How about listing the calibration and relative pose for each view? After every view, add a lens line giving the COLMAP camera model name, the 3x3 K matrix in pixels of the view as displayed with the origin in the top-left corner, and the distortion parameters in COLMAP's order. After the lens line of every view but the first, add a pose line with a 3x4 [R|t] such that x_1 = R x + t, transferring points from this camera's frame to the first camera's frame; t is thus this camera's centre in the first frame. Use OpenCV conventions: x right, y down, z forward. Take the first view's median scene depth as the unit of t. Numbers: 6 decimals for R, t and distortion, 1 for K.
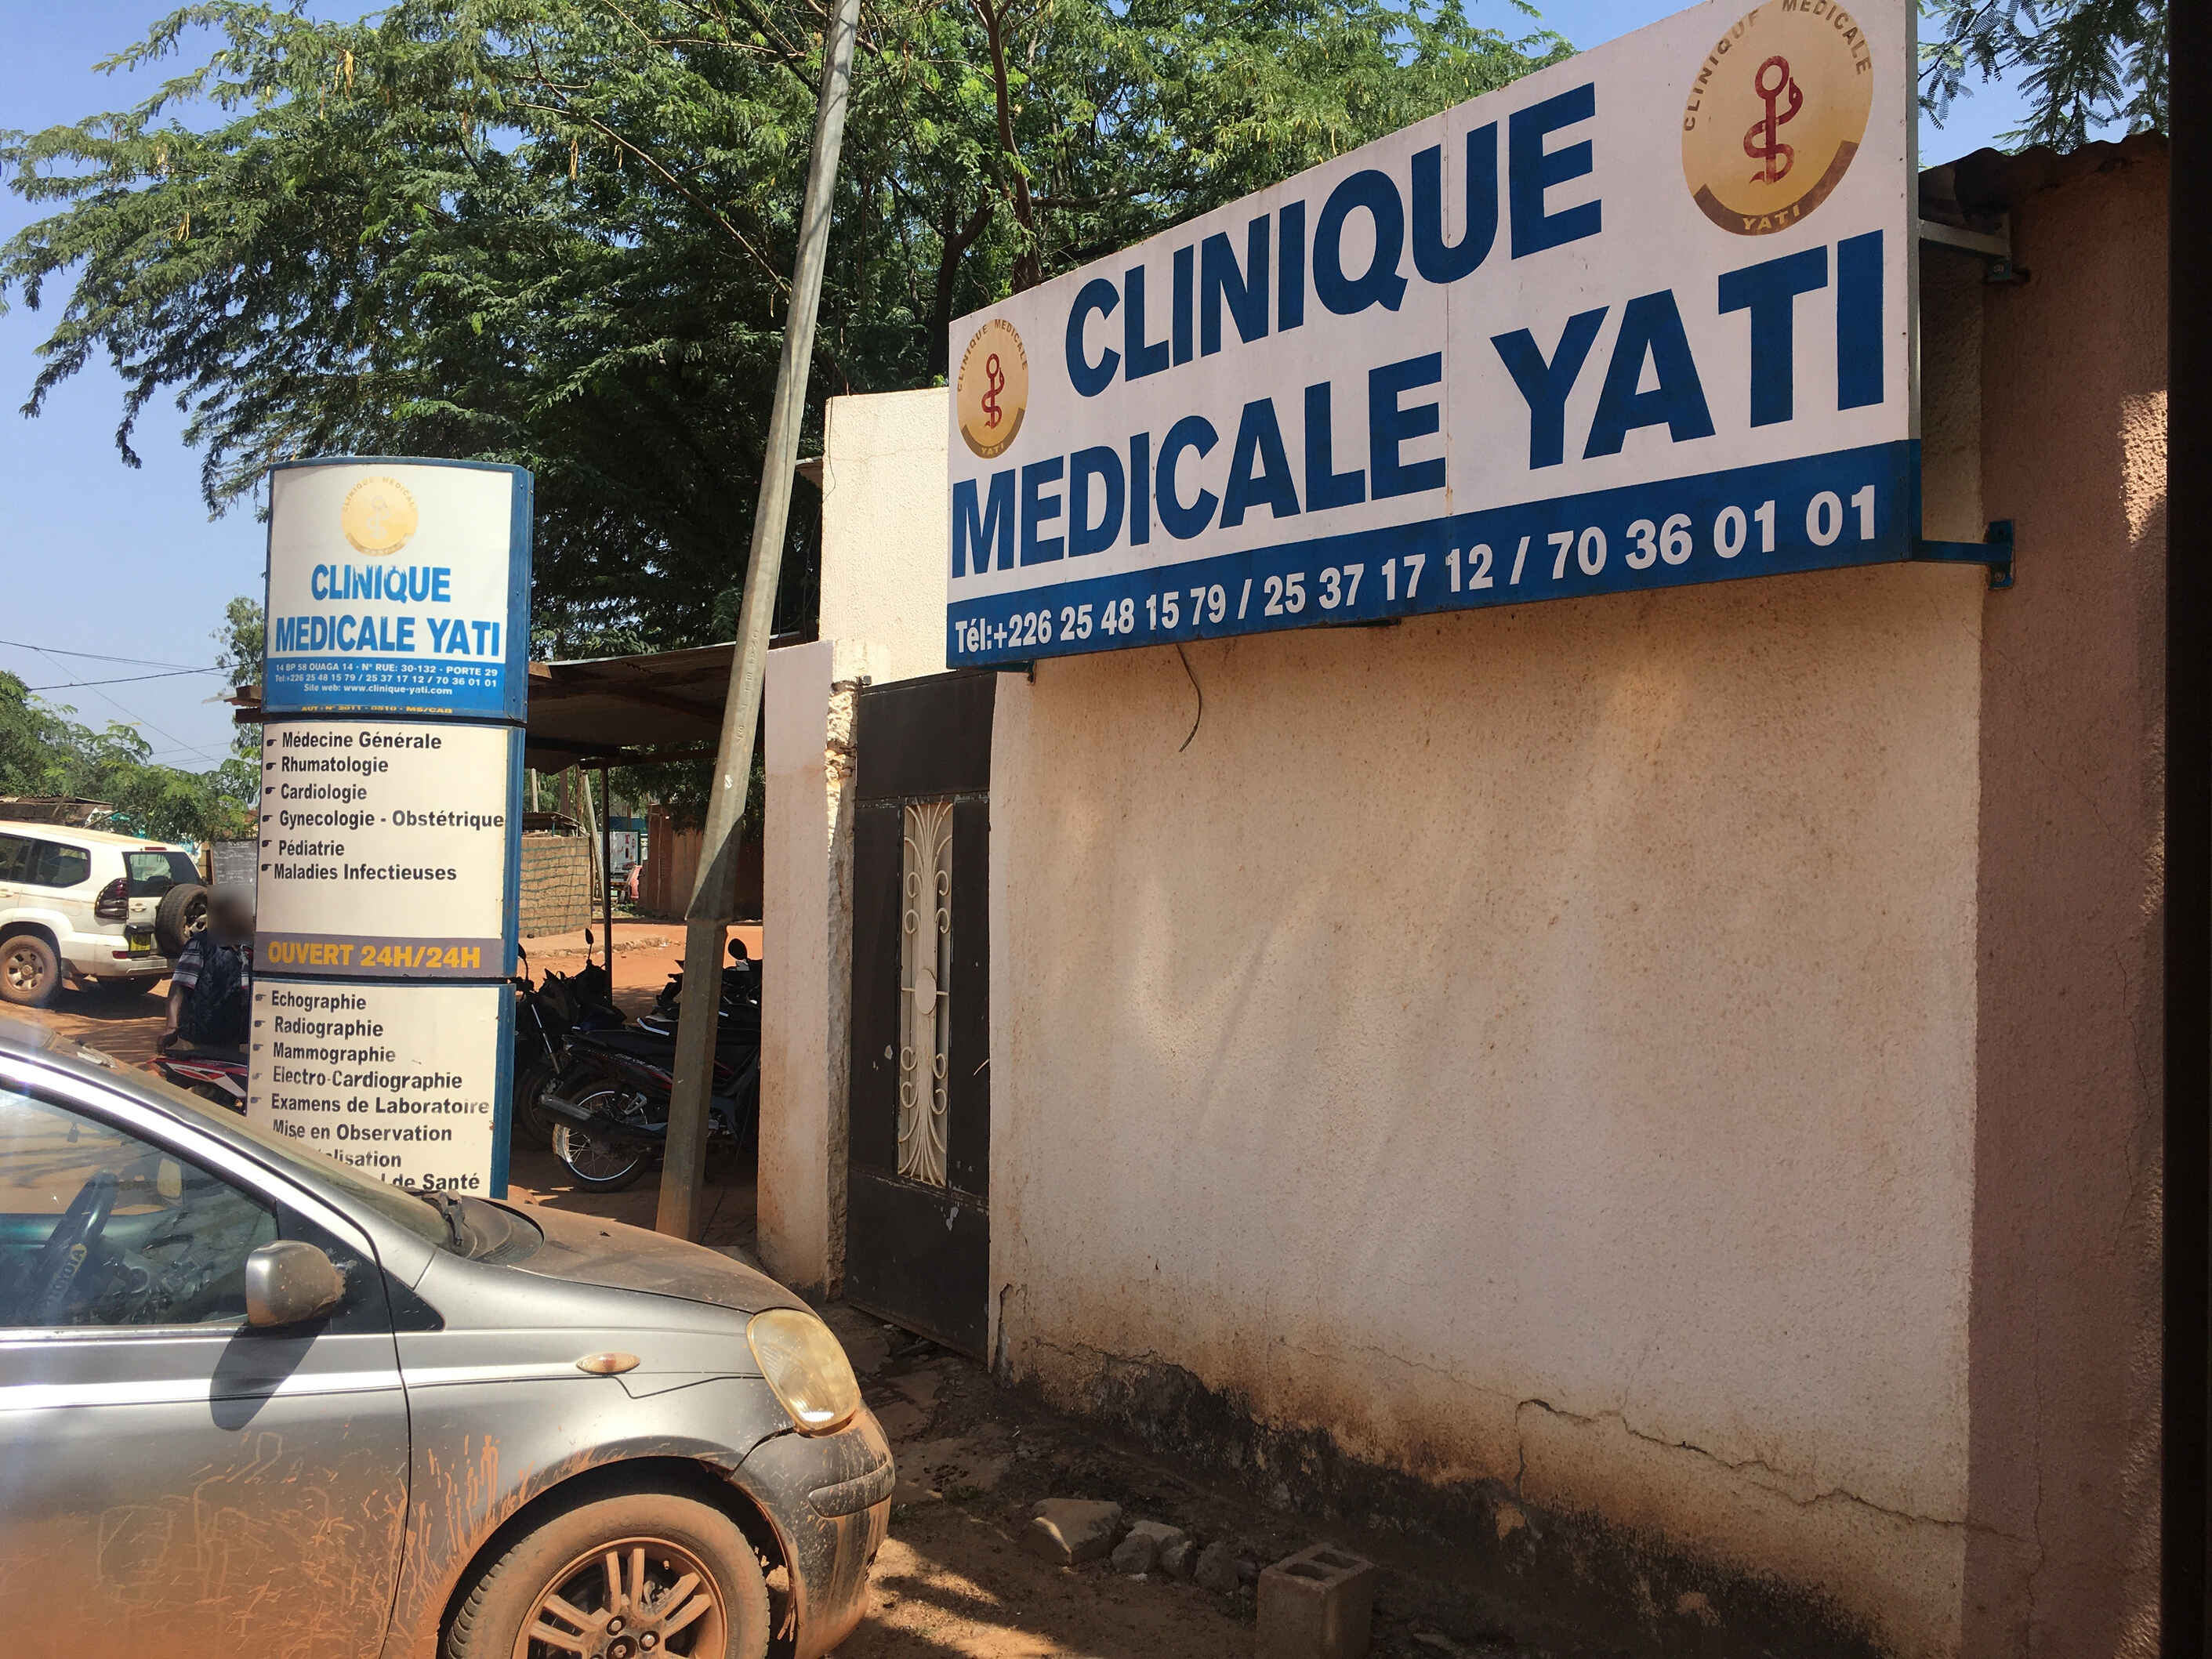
lens RADIAL K [[1859.4, 0, 1106.0], [0, 1859.4, 829.5], [0, 0, 1]] dist [0.095615, -0.133356]
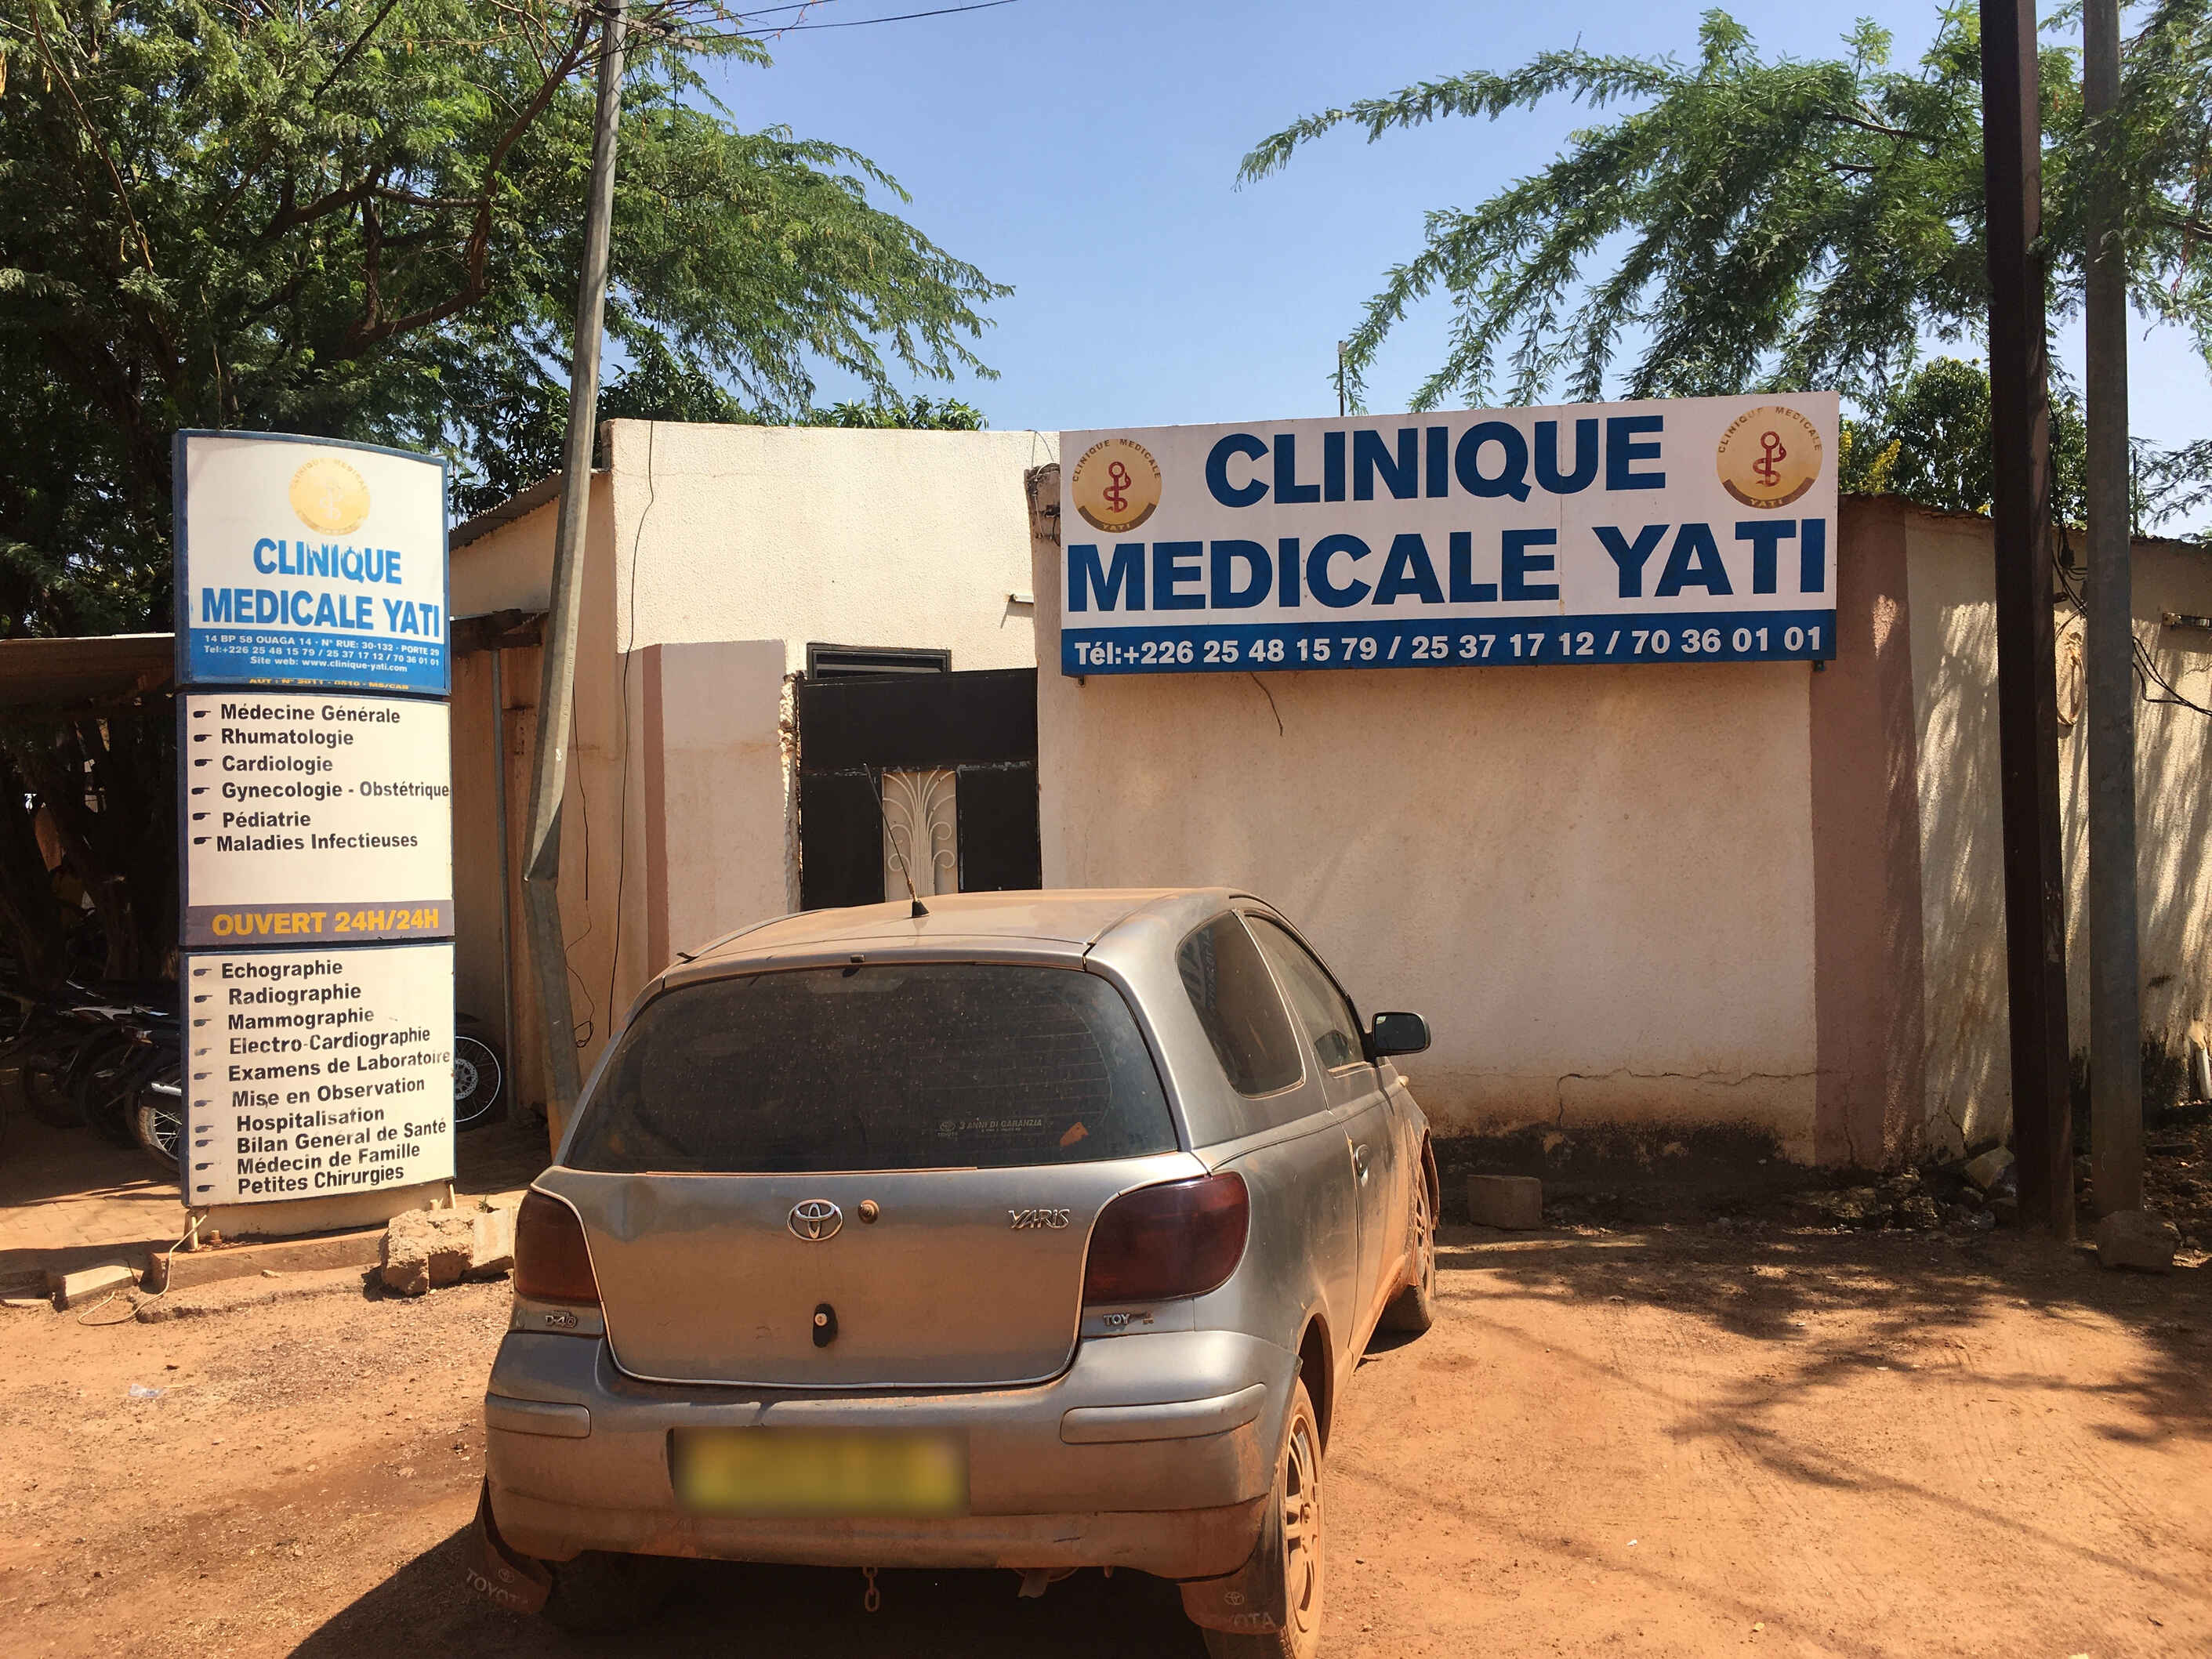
lens RADIAL K [[1859.4, 0, 1106.0], [0, 1859.4, 829.5], [0, 0, 1]] dist [0.095615, -0.133356]
pose [[0.733284, -0.025469, 0.679446, -1.110101], [0.017434, 0.999674, 0.018658, 0.005961], [-0.679699, -0.001836, 0.733489, -0.067372]]
